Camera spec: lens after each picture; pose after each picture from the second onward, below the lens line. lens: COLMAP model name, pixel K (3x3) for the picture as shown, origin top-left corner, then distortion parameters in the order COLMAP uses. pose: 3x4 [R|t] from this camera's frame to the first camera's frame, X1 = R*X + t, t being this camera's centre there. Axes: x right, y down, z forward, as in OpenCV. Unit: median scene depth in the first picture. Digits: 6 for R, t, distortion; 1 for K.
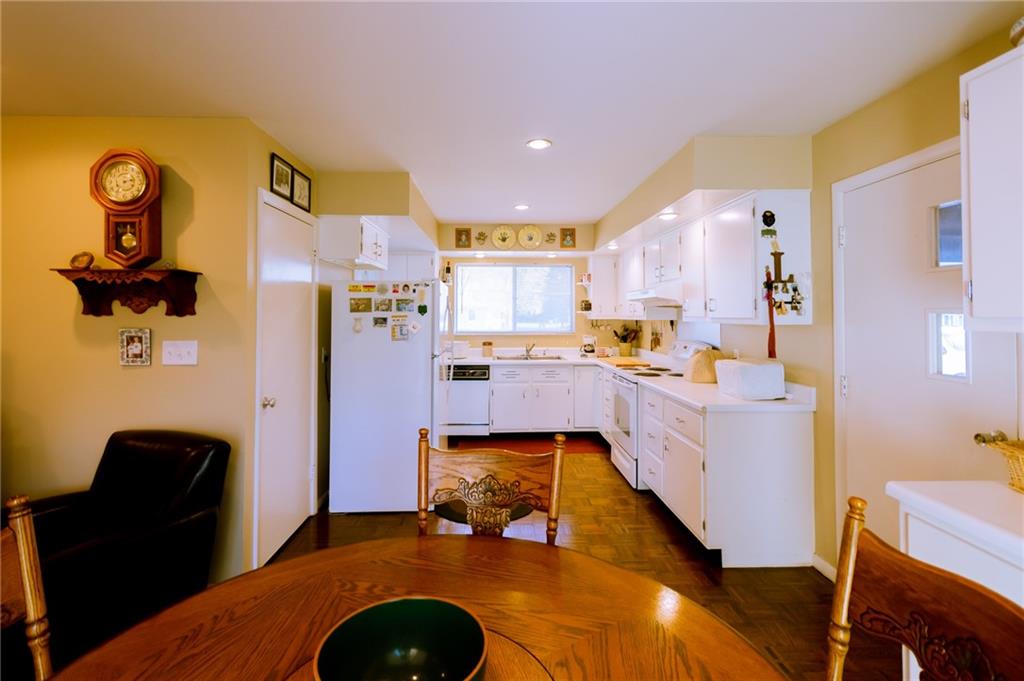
lens RADIAL K [[492.3, 0, 517.0], [0, 492.3, 299.0], [0, 0, 1]] dist [0.000831, 0.000444]
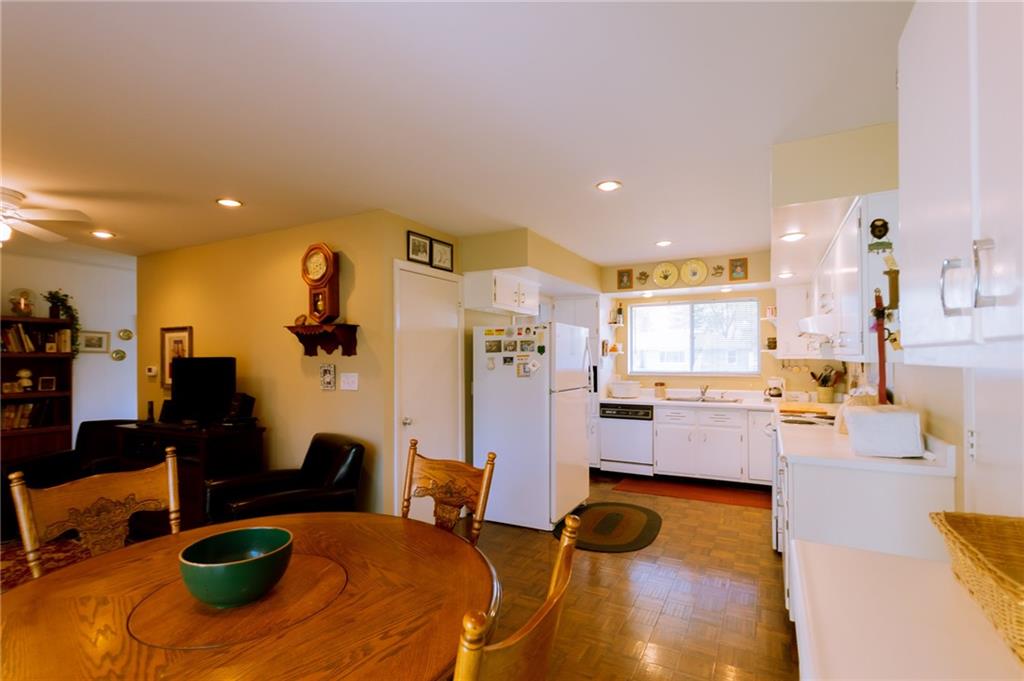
lens RADIAL K [[492.3, 0, 510.8], [0, 492.3, 350.3], [0, 0, 1]] dist [0.000831, 0.000444]
pose [[0.860802, -0.012469, -0.508787, 0.364532], [0.021590, 0.999695, 0.012029, 0.009377], [0.508481, -0.021339, 0.860809, 0.009091]]
